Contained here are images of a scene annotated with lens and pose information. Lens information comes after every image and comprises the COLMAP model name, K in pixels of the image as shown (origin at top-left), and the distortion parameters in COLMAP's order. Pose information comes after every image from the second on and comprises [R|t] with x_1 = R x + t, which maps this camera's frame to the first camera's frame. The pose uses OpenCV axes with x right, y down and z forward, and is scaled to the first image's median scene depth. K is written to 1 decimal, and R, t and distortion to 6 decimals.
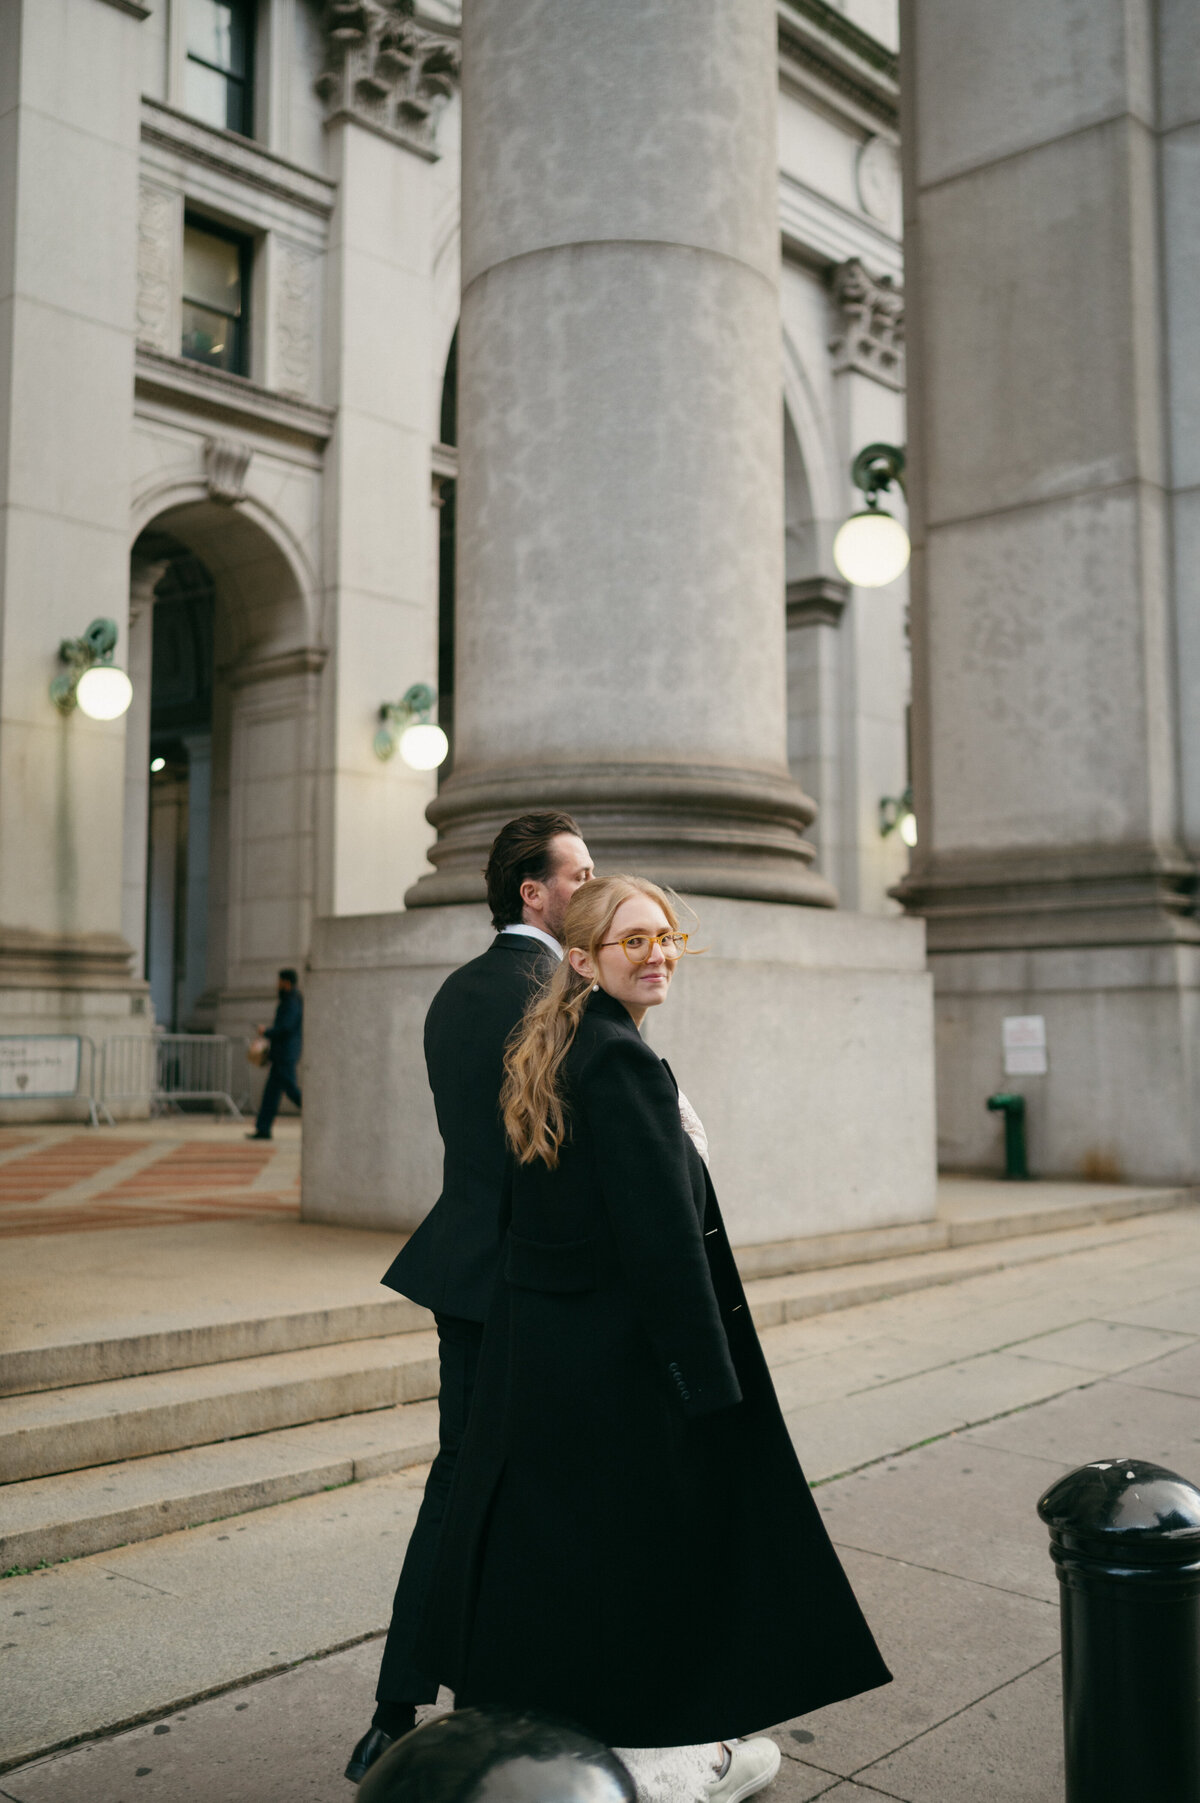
lens RADIAL K [[1716.7, 0, 599.0], [0, 1716.7, 906.6], [0, 0, 1]] dist [-0.000681, 0.000000]
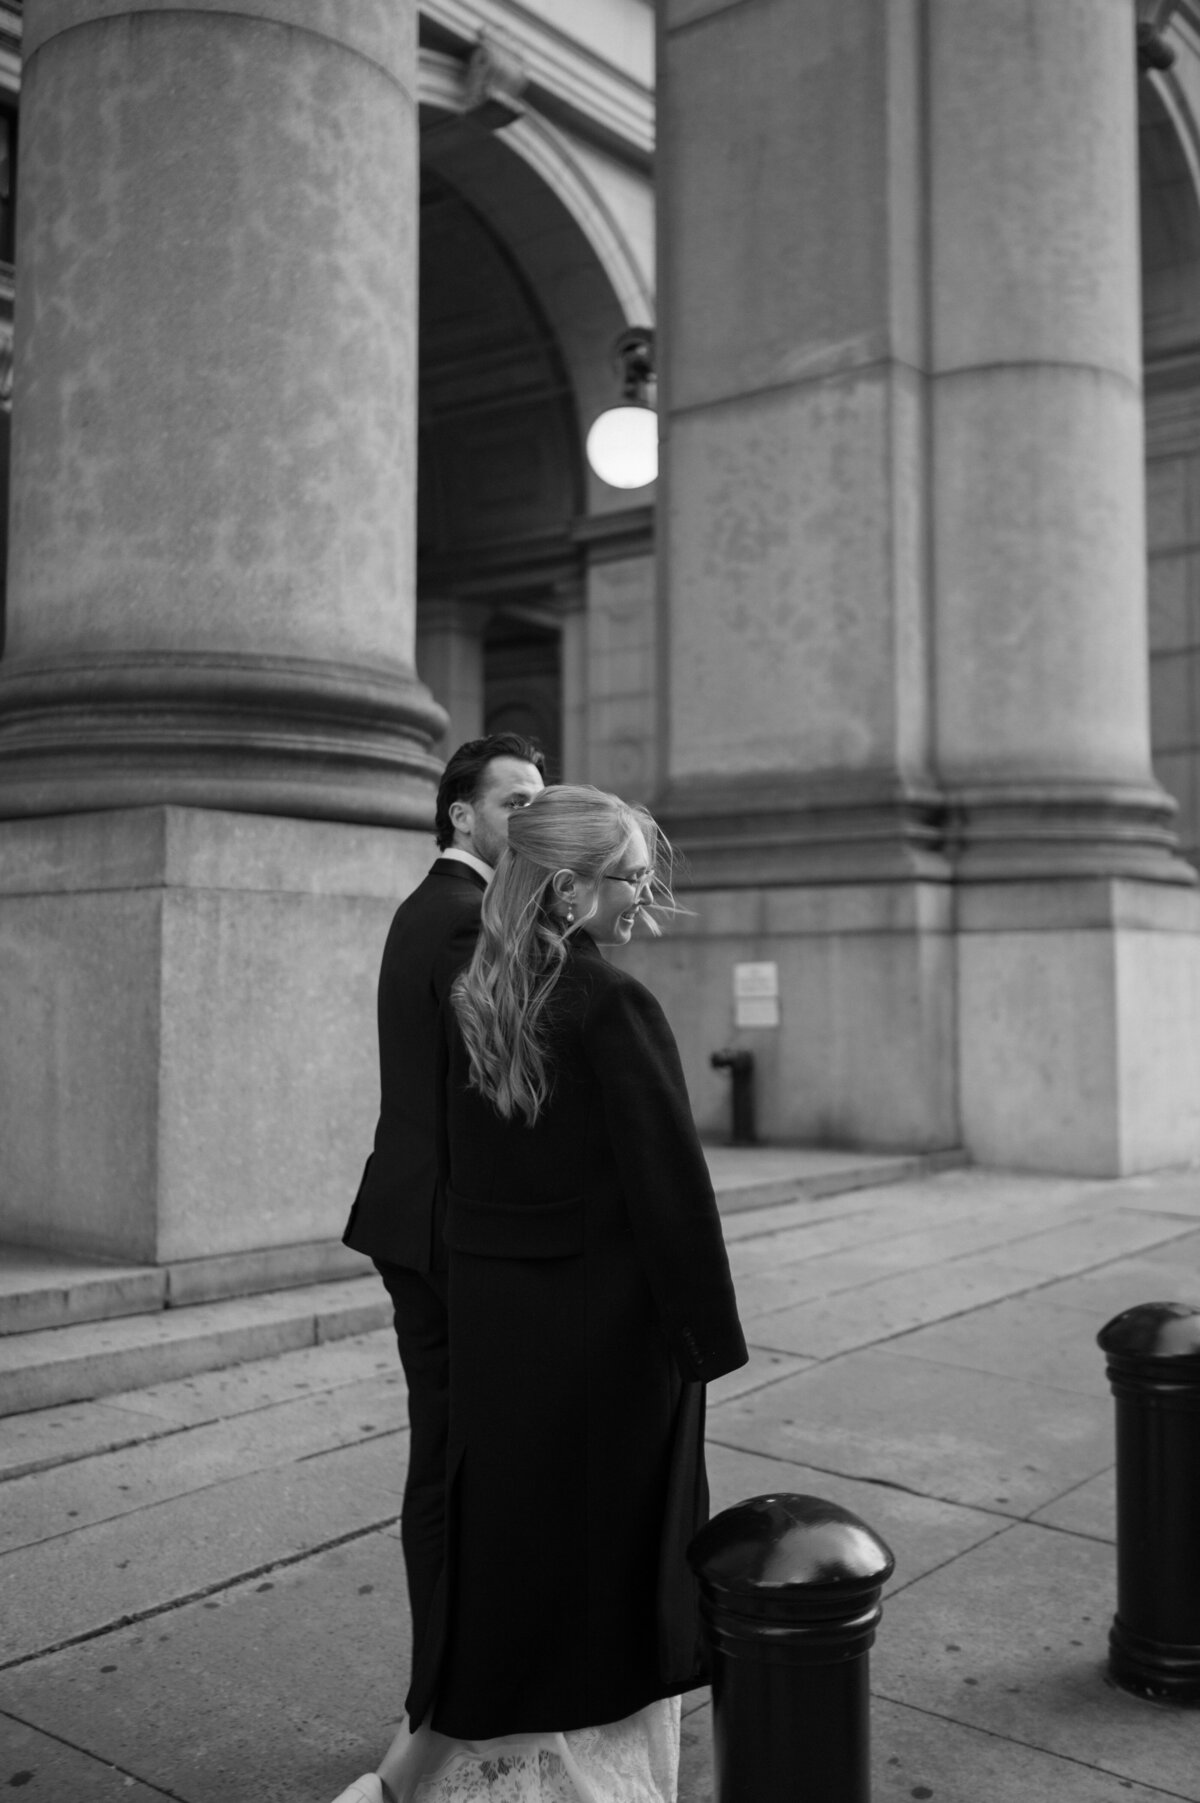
lens RADIAL K [[1716.7, 0, 600.8], [0, 1716.7, 895.2], [0, 0, 1]] dist [-0.000681, 0.000000]
pose [[0.998095, 0.005667, 0.061432, 0.156348], [-0.007291, 0.999629, 0.026240, 0.008668], [-0.061261, -0.026638, 0.997766, 0.161217]]
